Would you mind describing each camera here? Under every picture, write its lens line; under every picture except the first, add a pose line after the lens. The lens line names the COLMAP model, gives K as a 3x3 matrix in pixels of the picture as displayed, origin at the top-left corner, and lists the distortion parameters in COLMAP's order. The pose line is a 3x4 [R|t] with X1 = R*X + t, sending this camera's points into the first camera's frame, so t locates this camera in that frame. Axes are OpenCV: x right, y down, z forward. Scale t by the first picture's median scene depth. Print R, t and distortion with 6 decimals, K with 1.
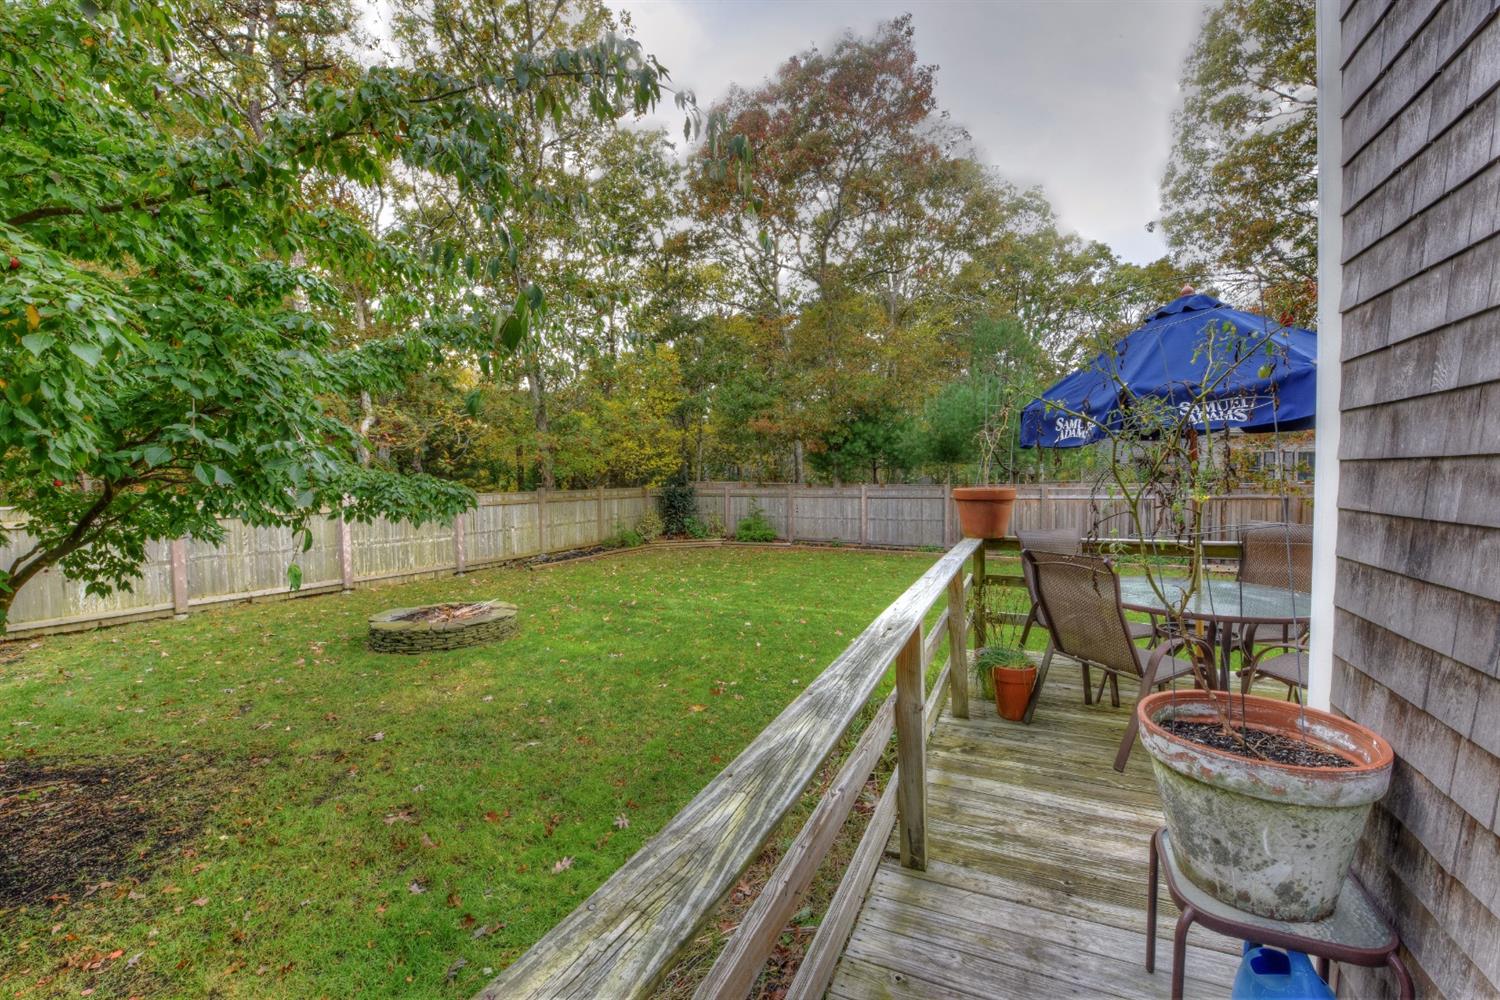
lens RADIAL K [[598.5, 0, 751.5], [0, 598.5, 498.1], [0, 0, 1]] dist [-0.018656, -0.000731]
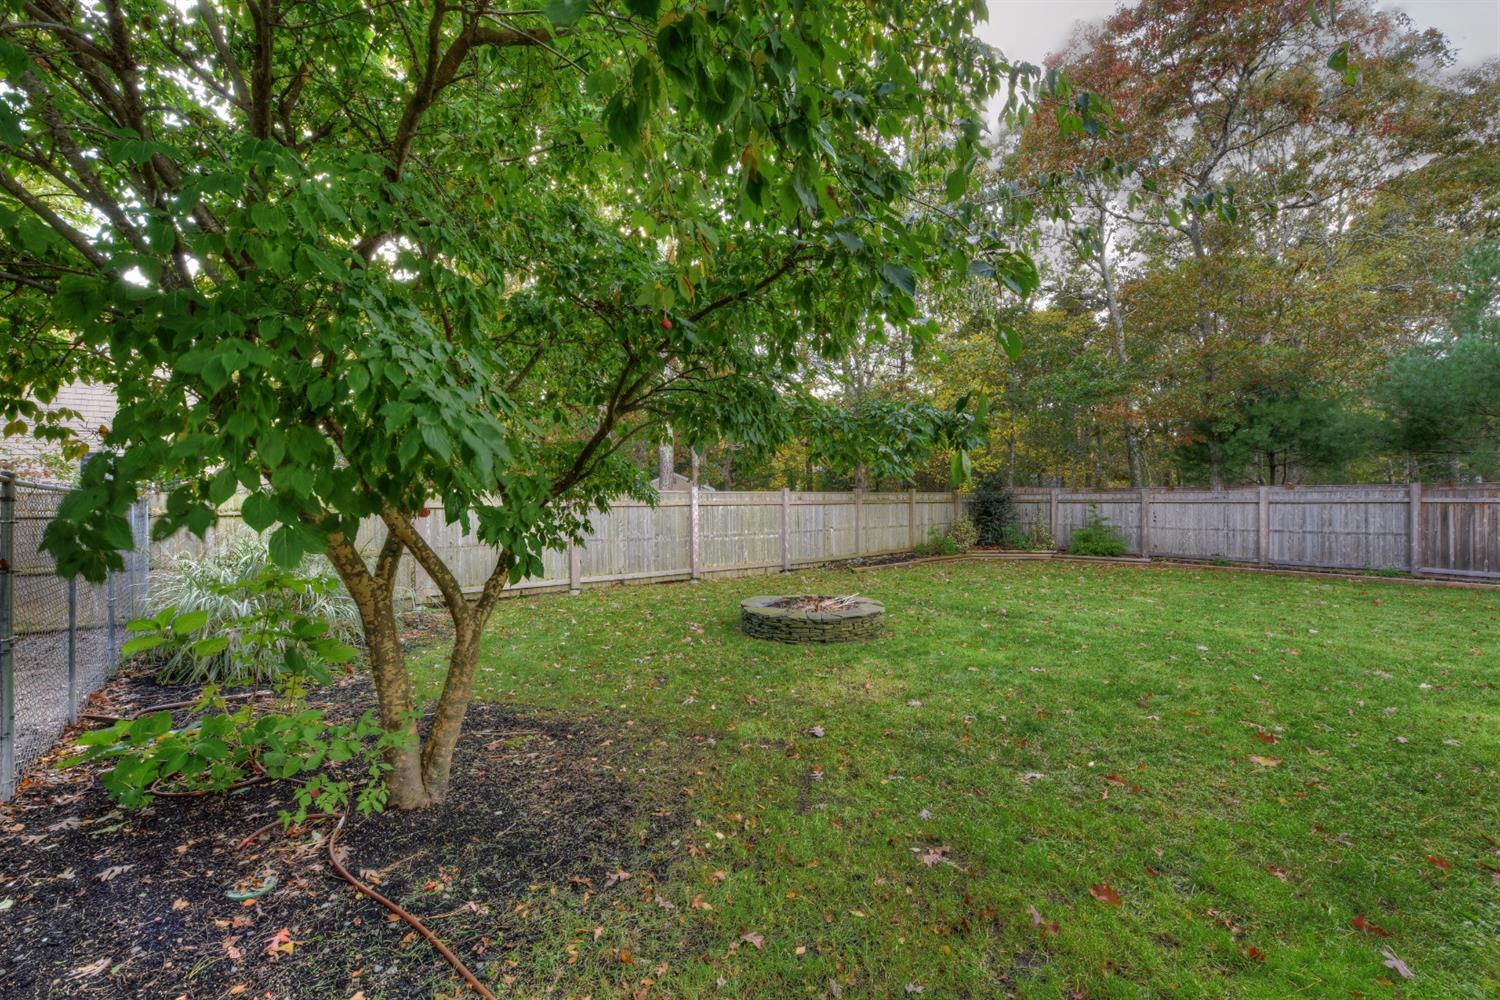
lens RADIAL K [[598.5, 0, 751.5], [0, 598.5, 498.1], [0, 0, 1]] dist [-0.018656, -0.000731]
pose [[0.910173, 0.001228, -0.414227, -0.163097], [-0.014630, 0.999467, -0.029182, 0.043570], [0.413970, 0.032621, 0.909706, 0.080760]]
